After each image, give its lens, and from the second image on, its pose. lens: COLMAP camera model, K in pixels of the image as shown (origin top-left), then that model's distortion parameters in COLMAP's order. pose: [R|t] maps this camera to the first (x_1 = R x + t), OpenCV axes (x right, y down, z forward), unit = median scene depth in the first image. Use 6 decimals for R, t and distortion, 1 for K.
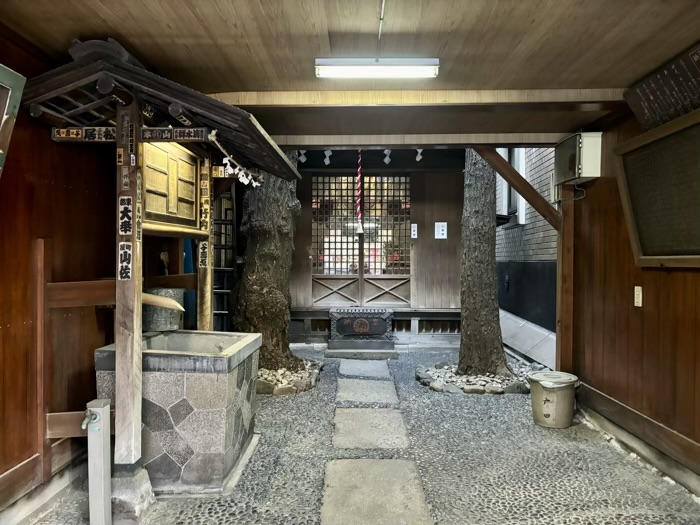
lens RADIAL K [[534.4, 0, 350.9], [0, 534.4, 261.5], [0, 0, 1]] dist [0.065188, -0.018949]
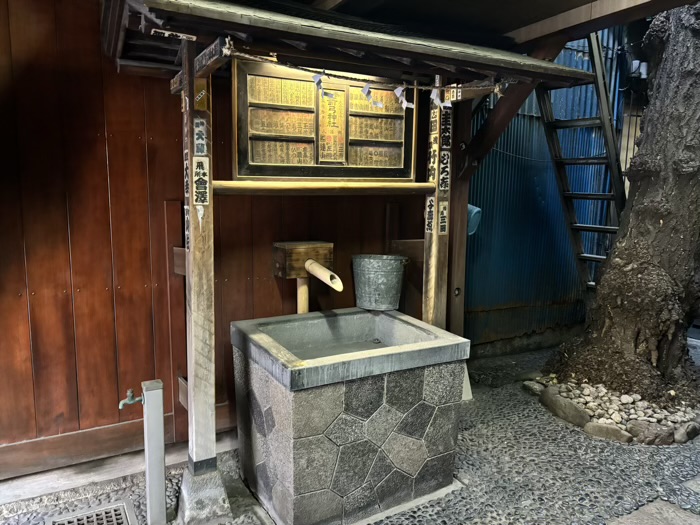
lens RADIAL K [[534.4, 0, 350.3], [0, 534.4, 267.3], [0, 0, 1]] dist [0.065188, -0.018949]
pose [[0.530062, 0.117893, -0.839724, 0.285385], [-0.012445, 0.991263, 0.131312, -0.036662], [0.847868, -0.059153, 0.526898, 0.522418]]
